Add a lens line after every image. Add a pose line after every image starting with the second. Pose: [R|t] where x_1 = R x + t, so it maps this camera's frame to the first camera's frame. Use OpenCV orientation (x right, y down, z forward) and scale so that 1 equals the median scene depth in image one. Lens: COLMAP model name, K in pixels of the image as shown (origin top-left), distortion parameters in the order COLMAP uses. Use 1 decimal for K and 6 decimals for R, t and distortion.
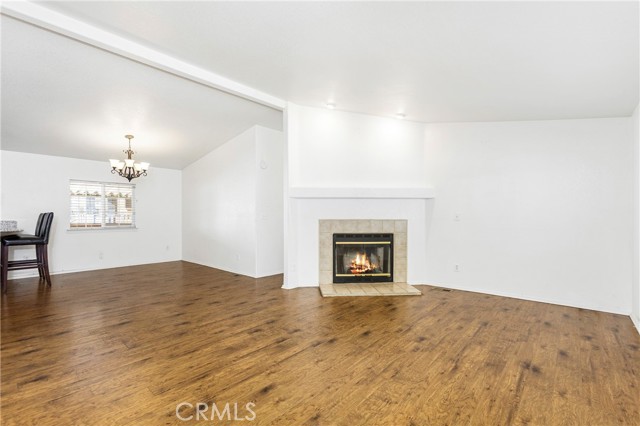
lens RADIAL K [[291.5, 0, 320.5], [0, 291.5, 218.3], [0, 0, 1]] dist [-0.012048, 0.002305]
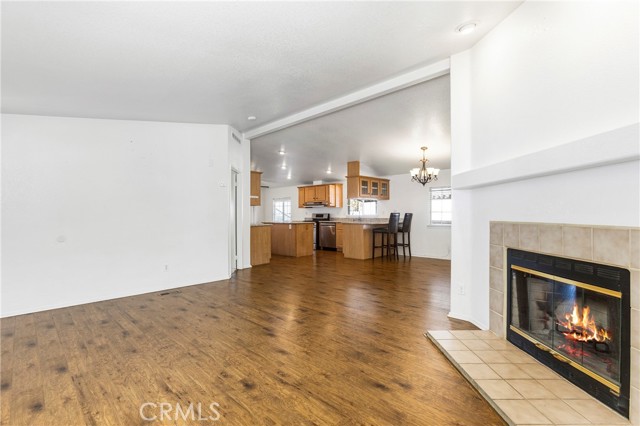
lens RADIAL K [[291.5, 0, 321.2], [0, 291.5, 216.6], [0, 0, 1]] dist [-0.012048, 0.002305]
pose [[-0.044909, 0.006341, -0.998971, 0.599141], [-0.008548, 0.999941, 0.006731, -0.006481], [0.998954, 0.008841, -0.044853, 0.683283]]
